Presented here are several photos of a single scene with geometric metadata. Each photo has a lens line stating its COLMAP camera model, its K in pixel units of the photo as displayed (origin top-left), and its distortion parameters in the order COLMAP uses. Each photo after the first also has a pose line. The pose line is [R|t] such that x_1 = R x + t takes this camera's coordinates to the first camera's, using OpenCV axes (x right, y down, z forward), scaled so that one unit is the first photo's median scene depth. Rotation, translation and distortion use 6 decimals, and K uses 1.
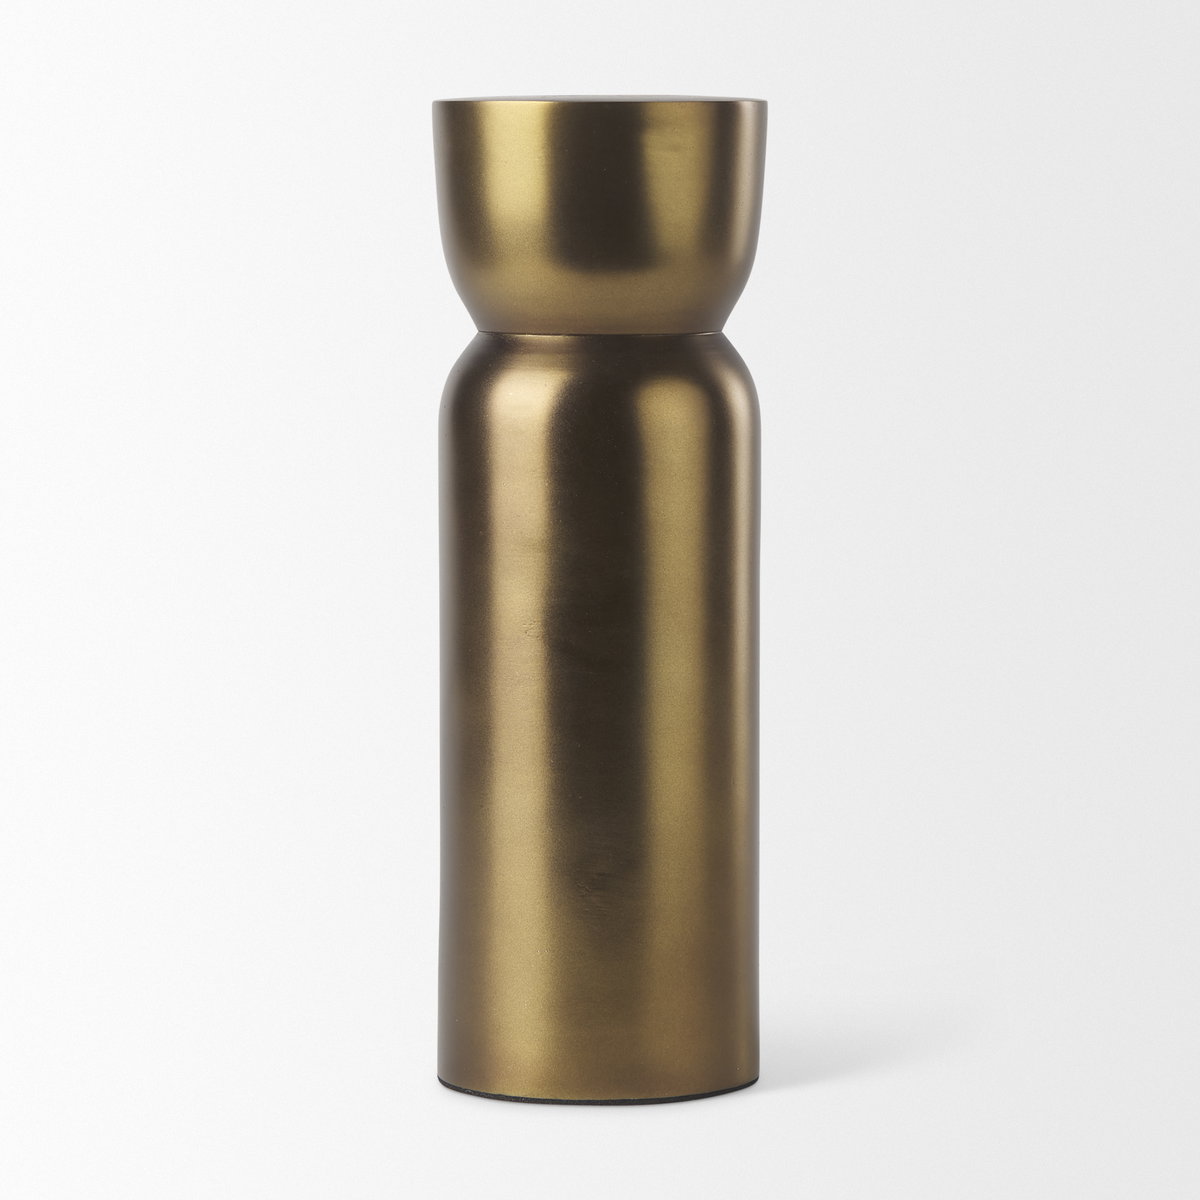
lens RADIAL K [[3643.3, 0, 600.0], [0, 3643.3, 600.0], [0, 0, 1]] dist [-0.092312, 2.076884]
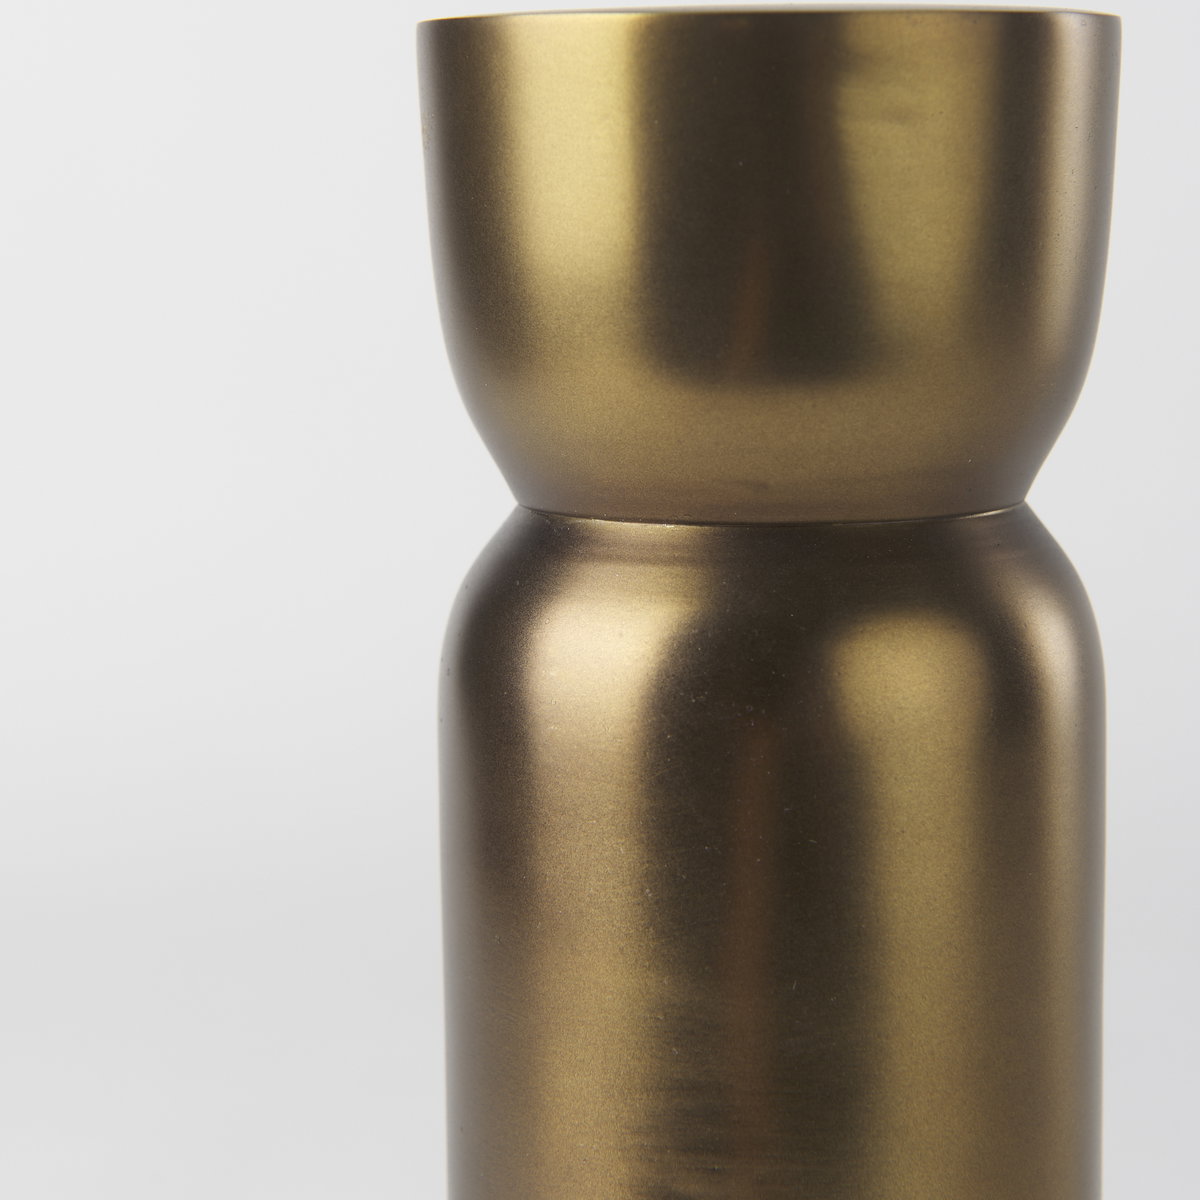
lens RADIAL K [[3643.3, 0, 600.0], [0, 3643.3, 600.0], [0, 0, 1]] dist [-0.092312, 2.076884]
pose [[0.992344, 0.004606, -0.123417, 0.038466], [-0.005545, 0.999958, -0.007265, -0.058726], [0.123379, 0.007894, 0.992328, 0.531322]]
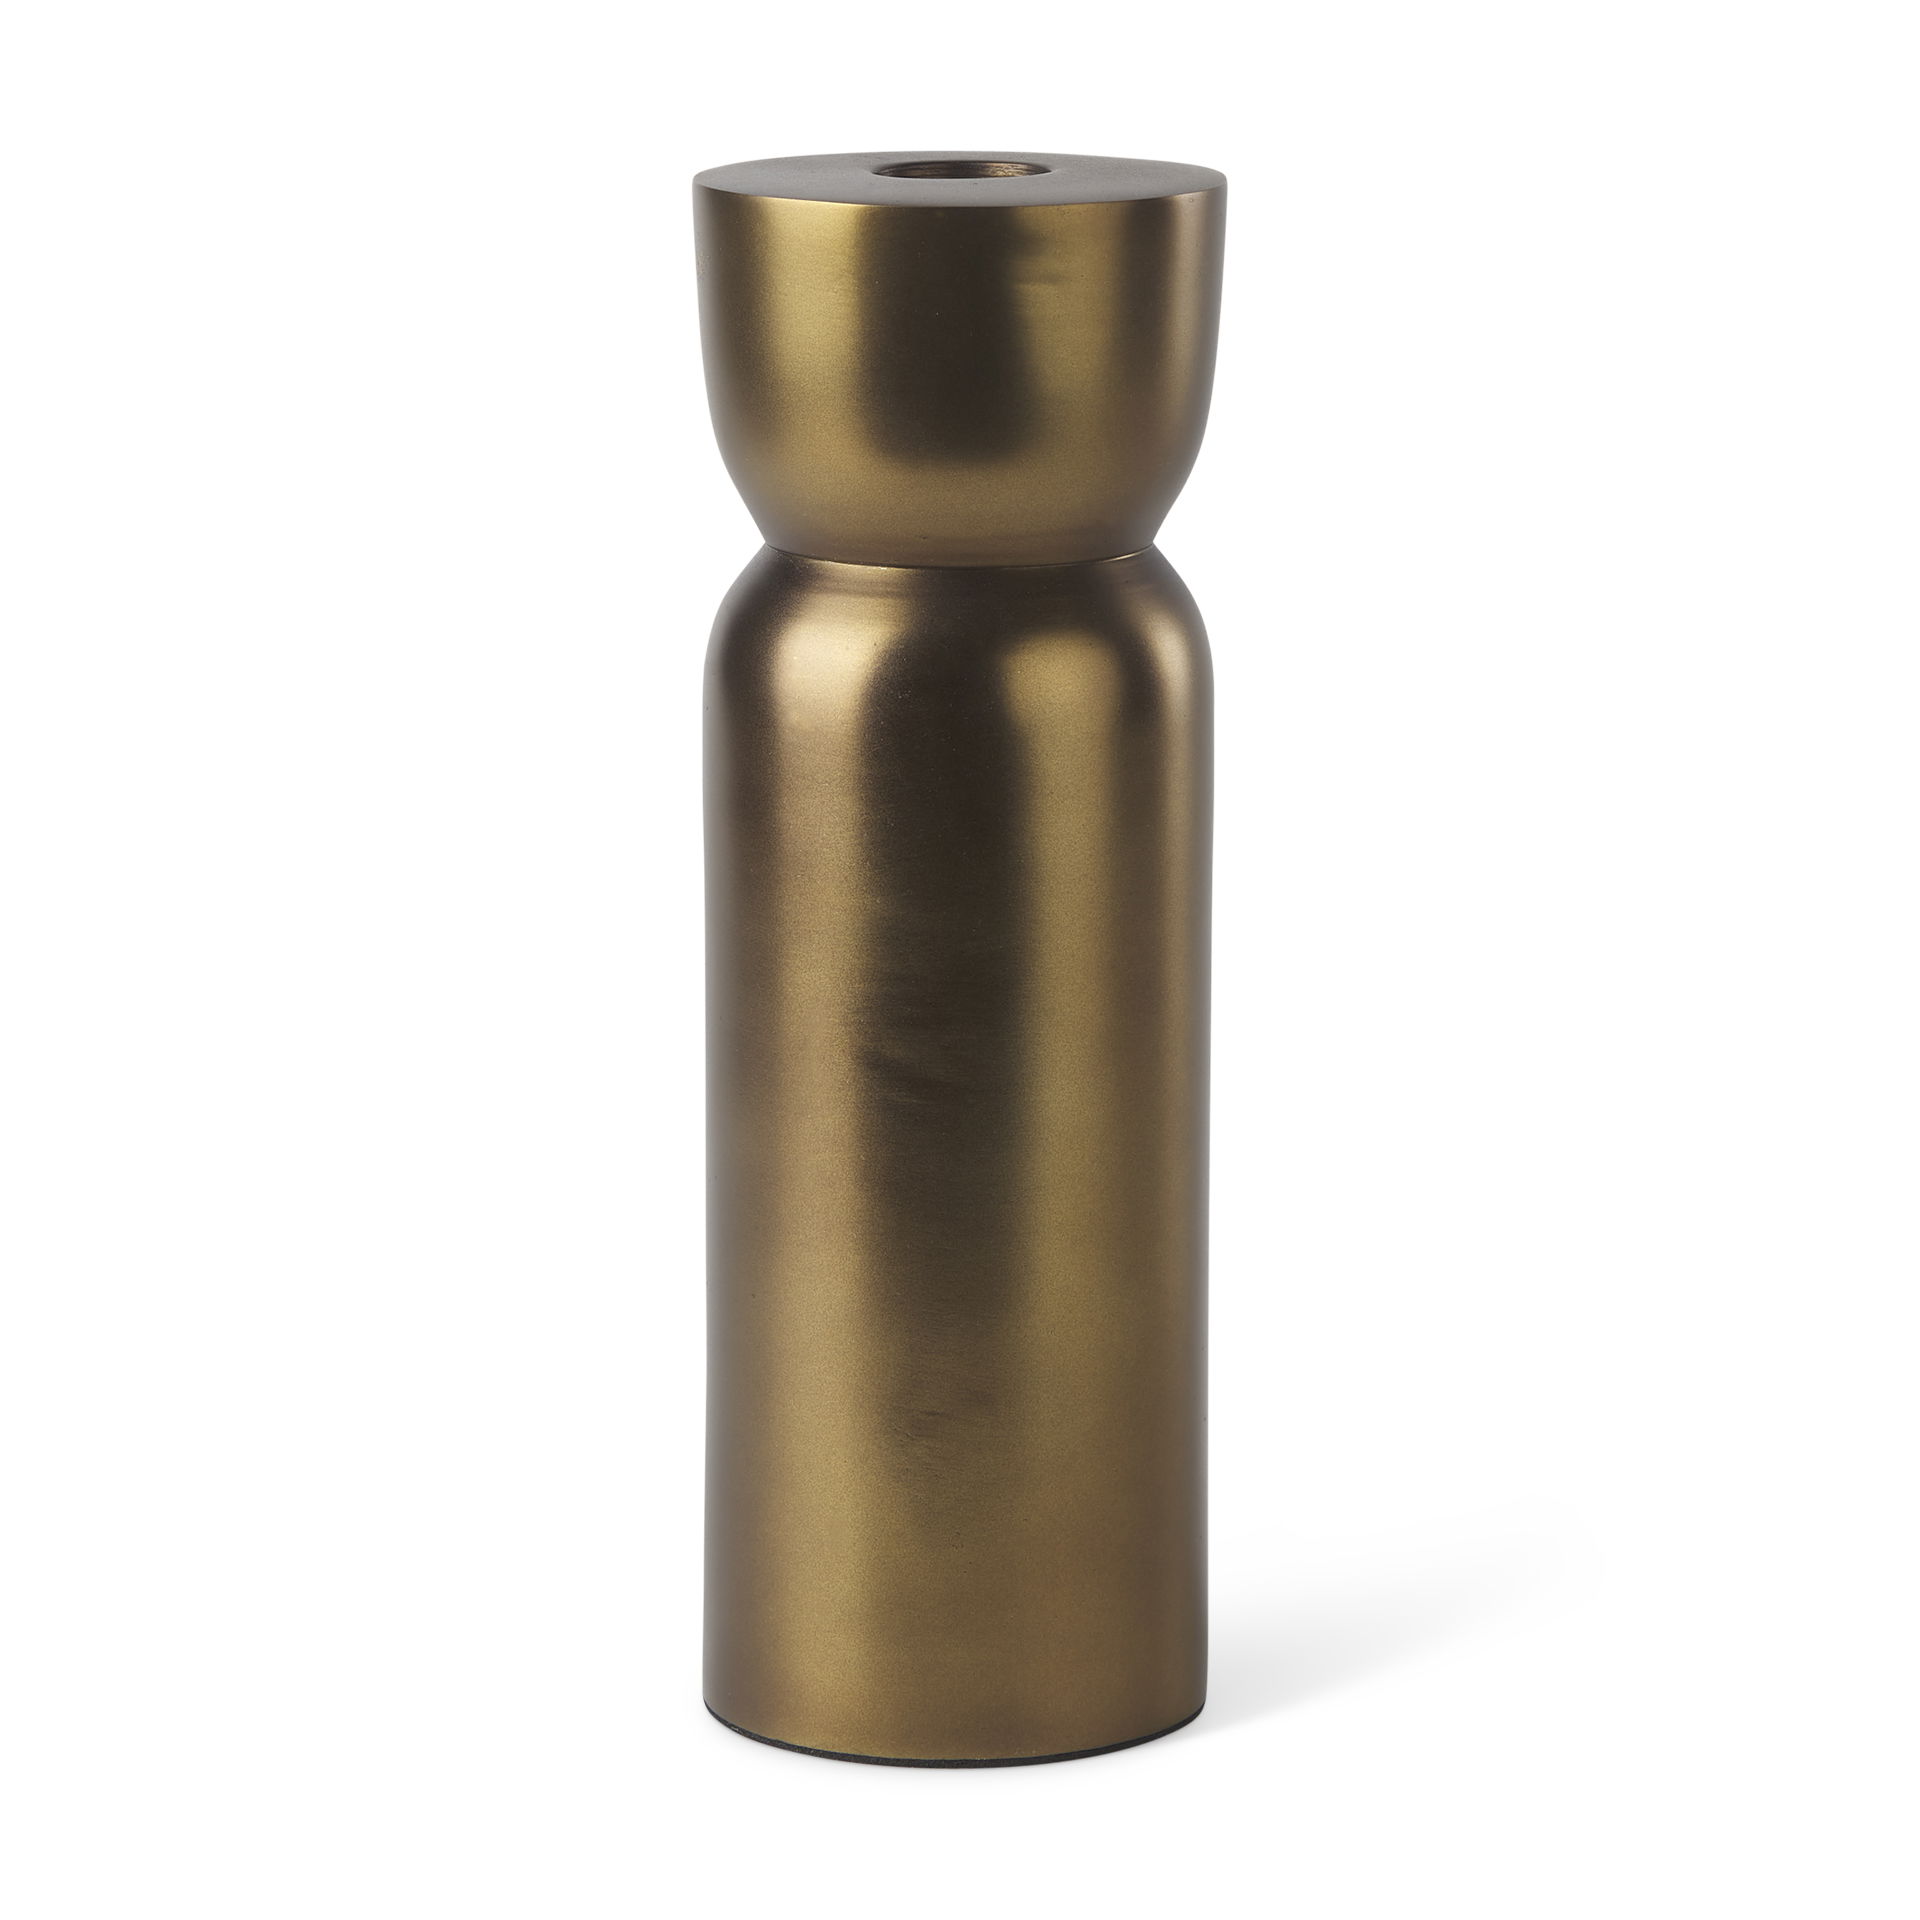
lens RADIAL K [[5829.2, 0, 960.0], [0, 5829.2, 960.0], [0, 0, 1]] dist [-0.092312, 2.076884]
pose [[0.996680, 0.019567, -0.079033, 0.083636], [-0.013704, 0.997160, 0.074053, -0.078474], [0.080257, -0.072725, 0.994118, -0.006381]]
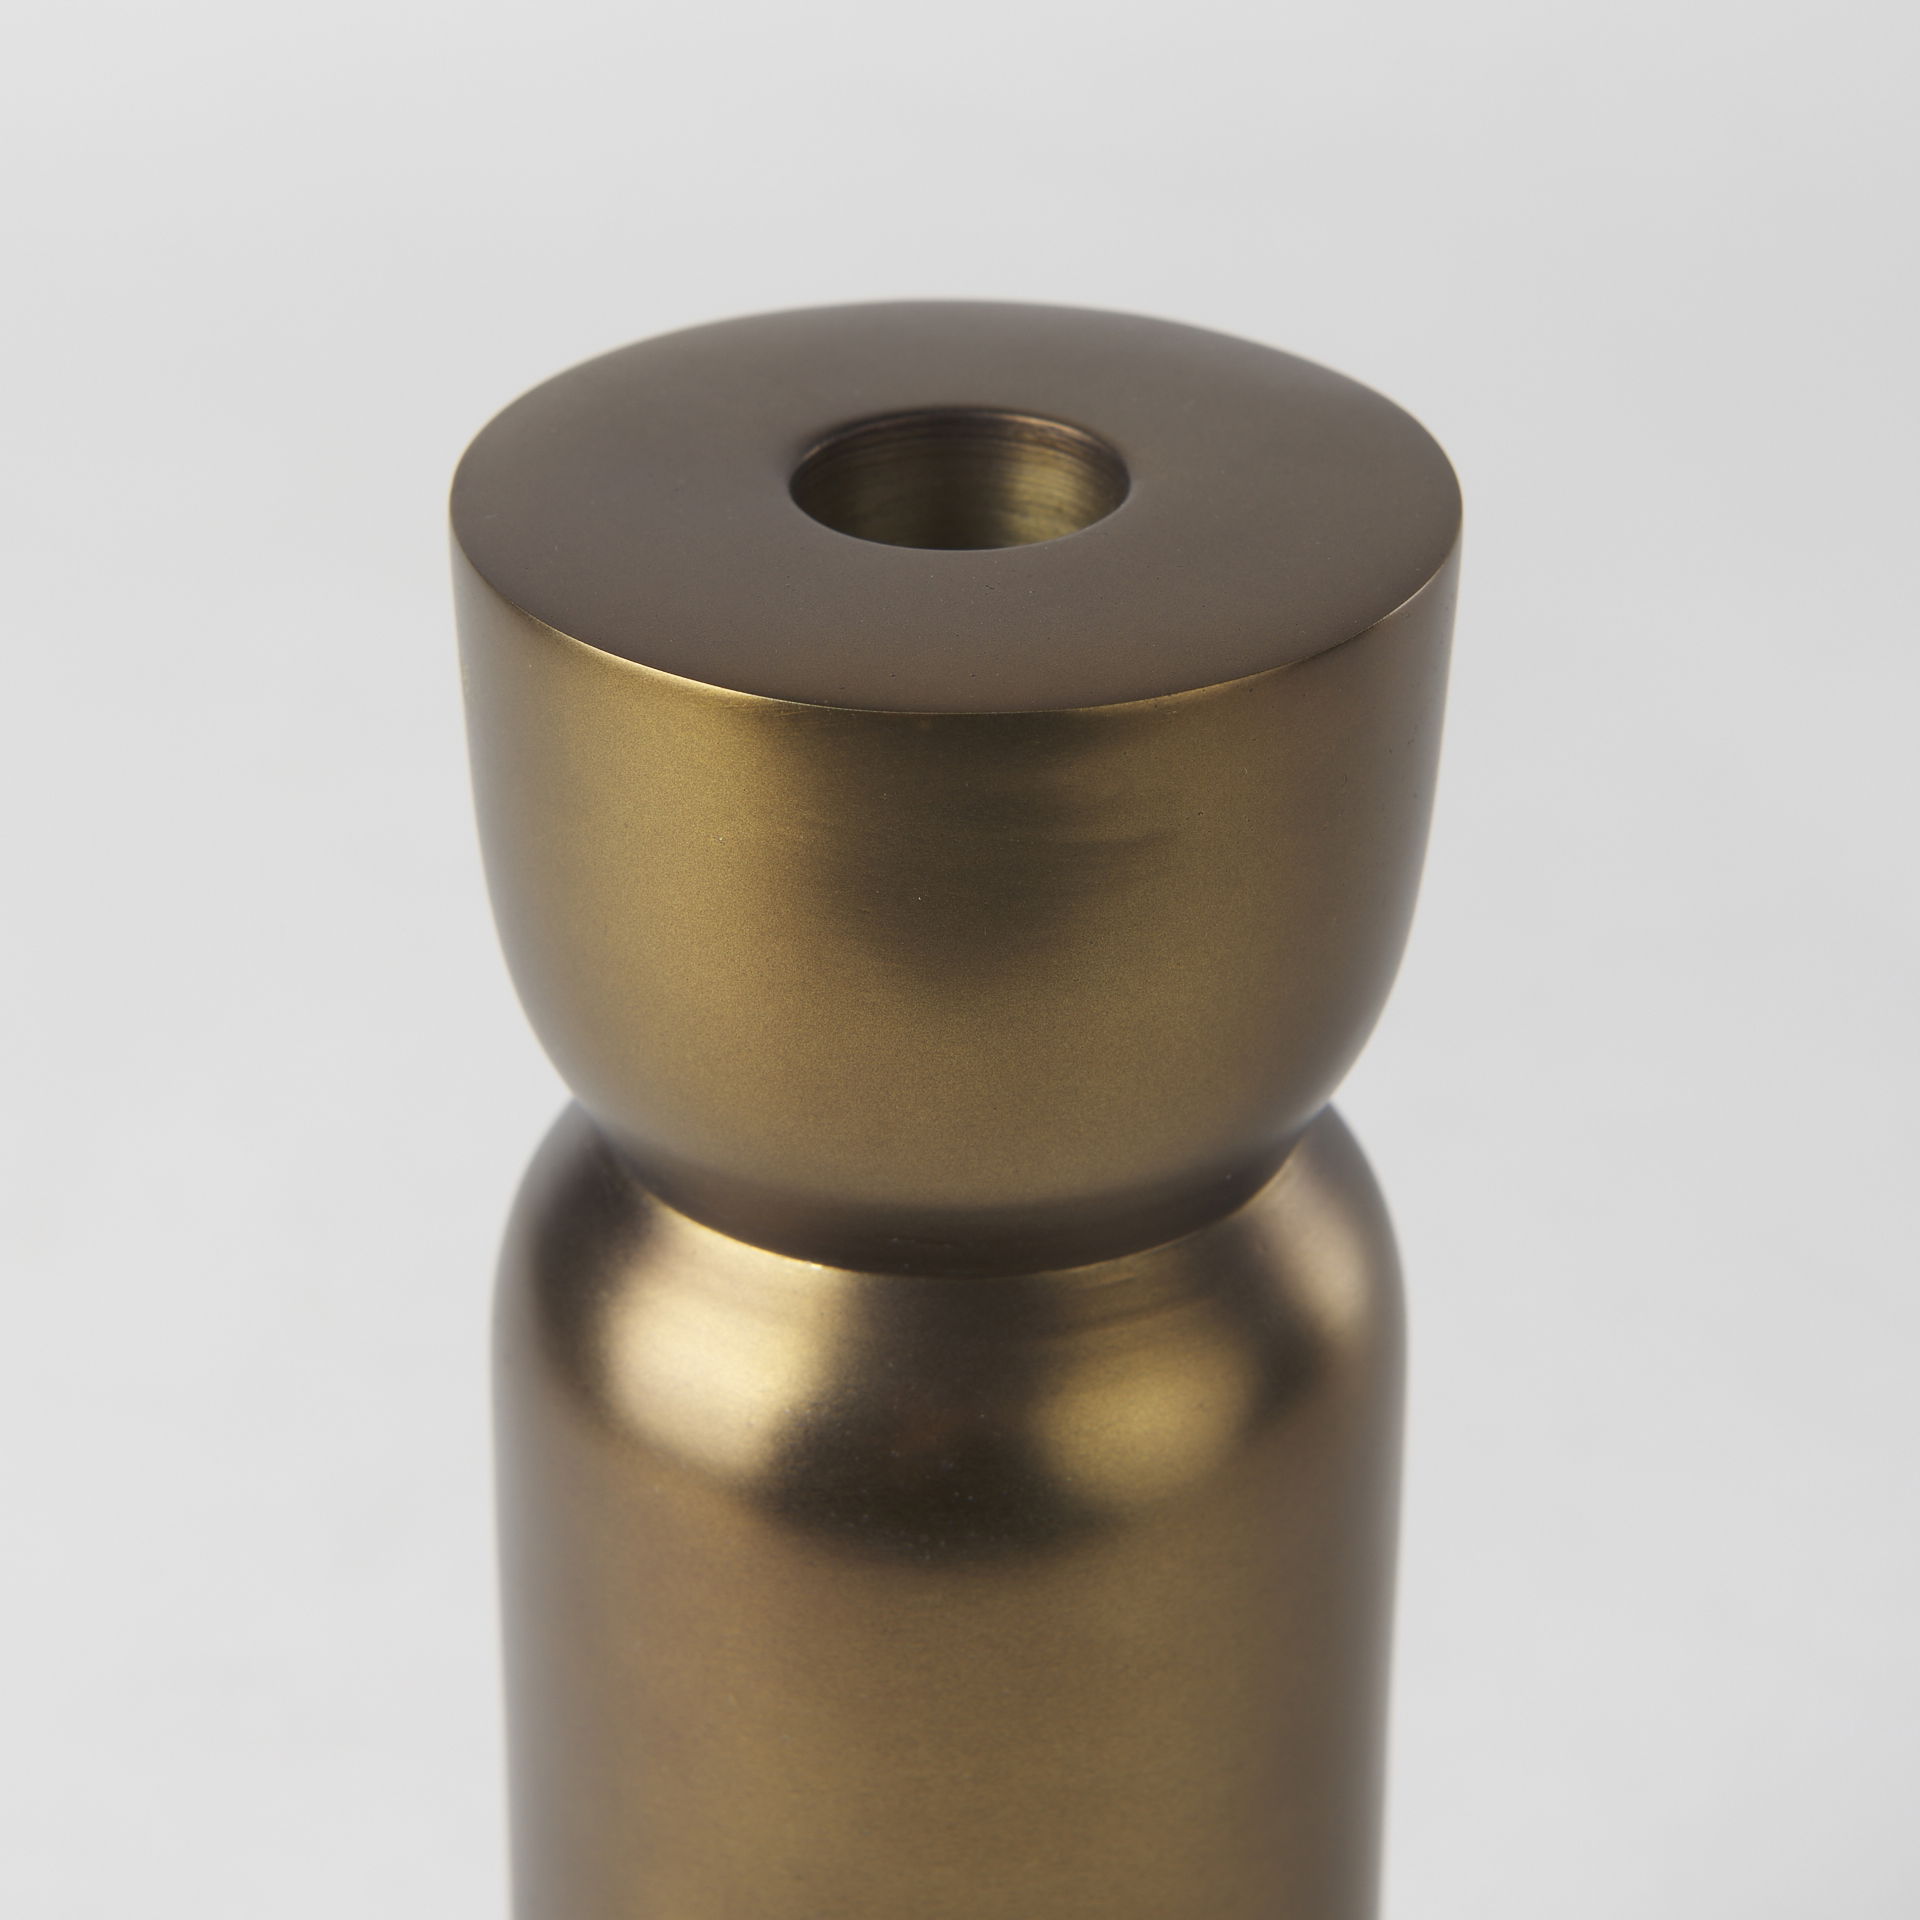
lens RADIAL K [[5829.2, 0, 960.0], [0, 5829.2, 960.0], [0, 0, 1]] dist [-0.092312, 2.076884]
pose [[0.997307, 0.037032, -0.063306, 0.036506], [-0.015929, 0.951924, 0.305919, -0.262008], [0.071591, -0.304087, 0.949950, 0.489011]]
